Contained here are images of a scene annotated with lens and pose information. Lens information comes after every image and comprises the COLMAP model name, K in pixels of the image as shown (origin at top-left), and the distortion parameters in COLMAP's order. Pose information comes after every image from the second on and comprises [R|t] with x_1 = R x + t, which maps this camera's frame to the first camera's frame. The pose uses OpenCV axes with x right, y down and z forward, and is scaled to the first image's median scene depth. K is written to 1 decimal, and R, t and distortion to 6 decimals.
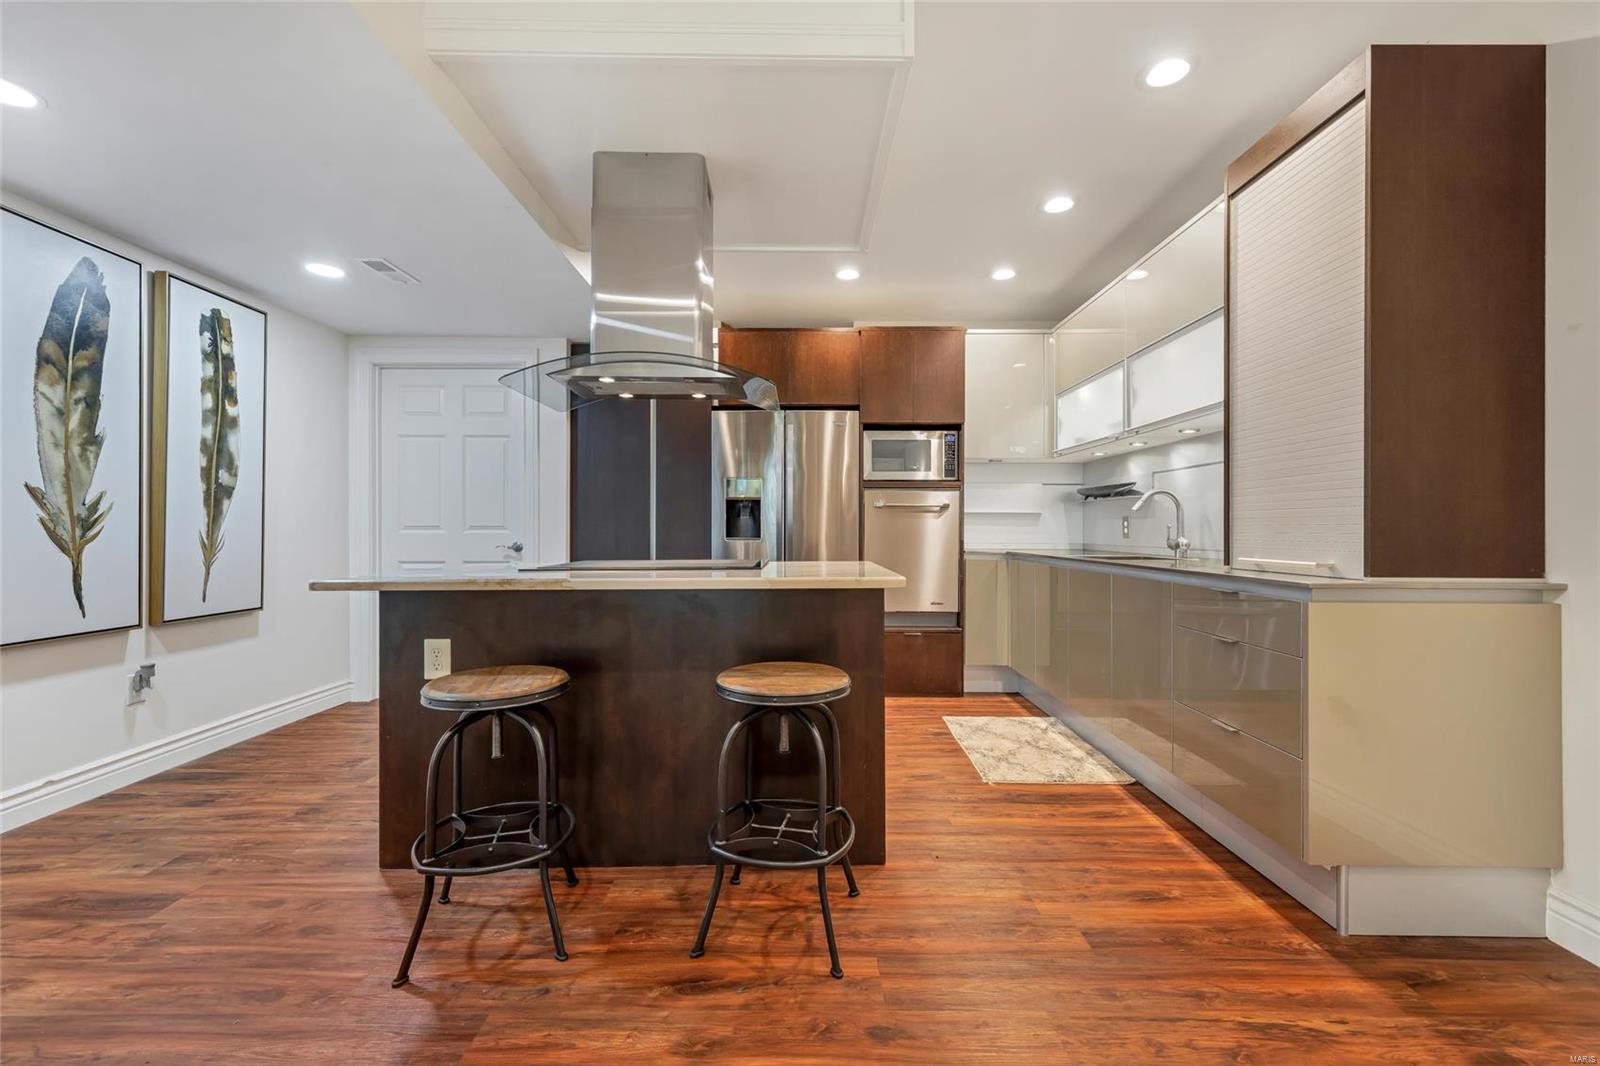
lens RADIAL K [[660.4, 0, 801.9], [0, 660.4, 526.8], [0, 0, 1]] dist [-0.004874, -0.000374]
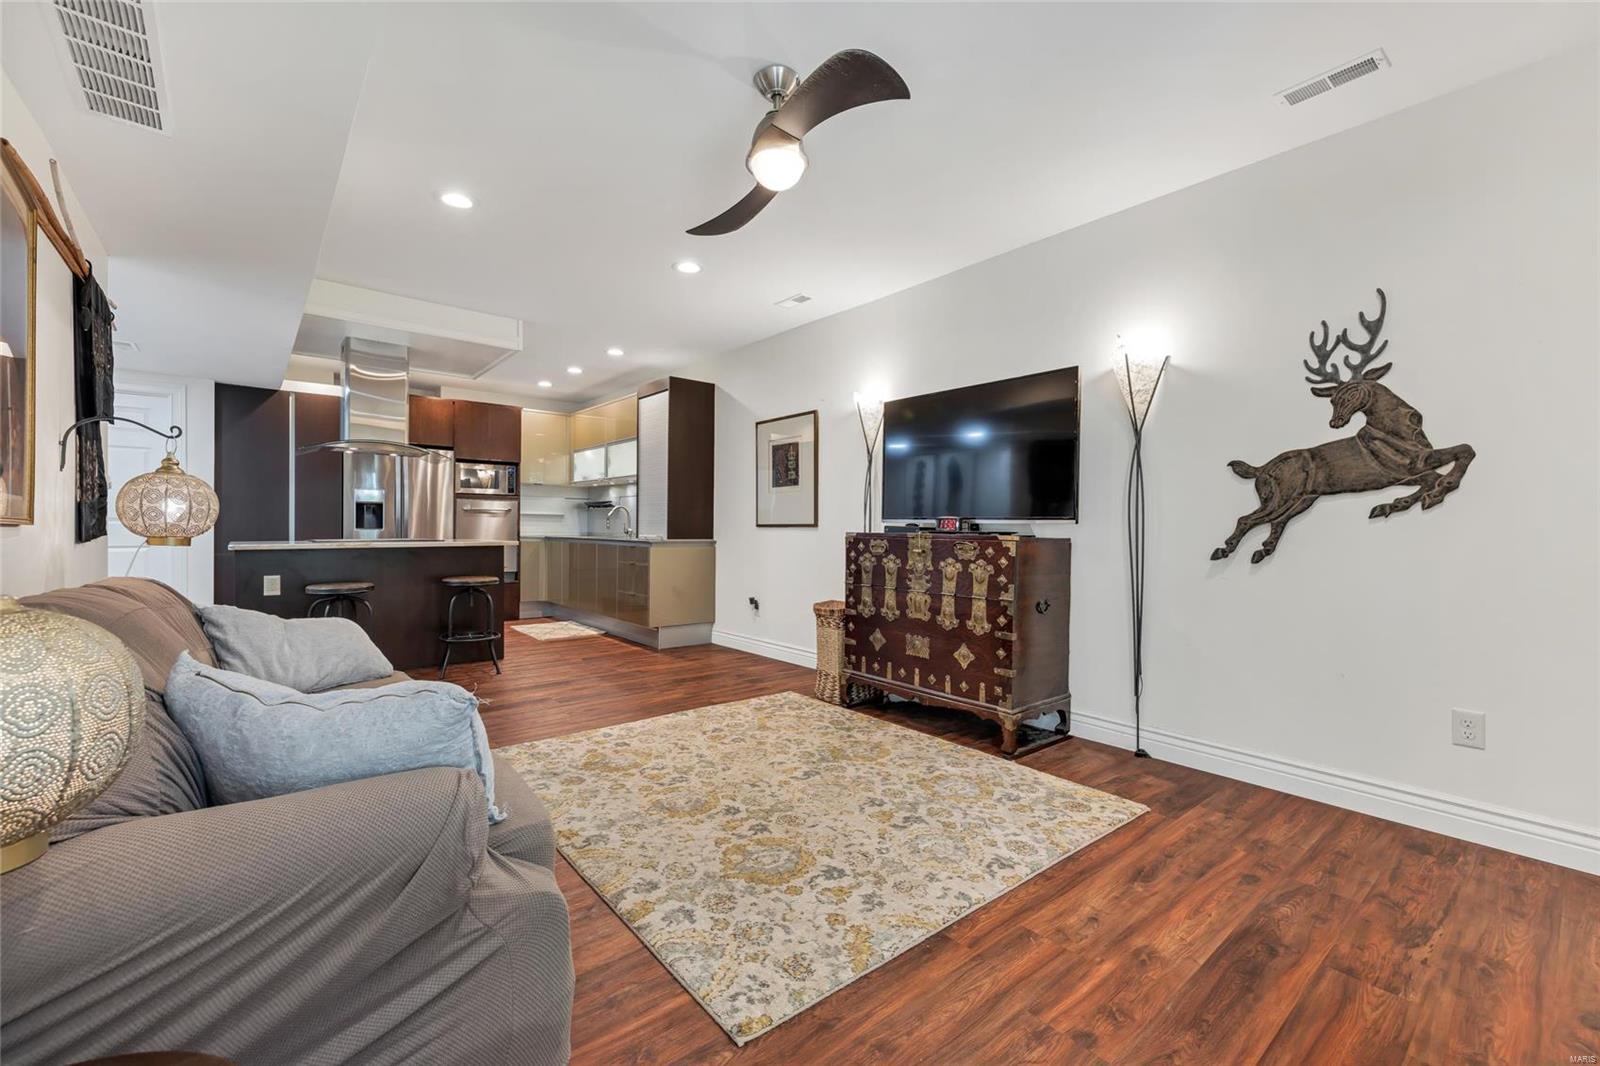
lens RADIAL K [[660.4, 0, 799.2], [0, 660.4, 527.3], [0, 0, 1]] dist [-0.004874, -0.000374]
pose [[0.767790, 0.003907, 0.640690, -0.336007], [-0.008145, 0.999960, 0.003663, 0.000599], [-0.640650, -0.008031, 0.767791, -0.889241]]
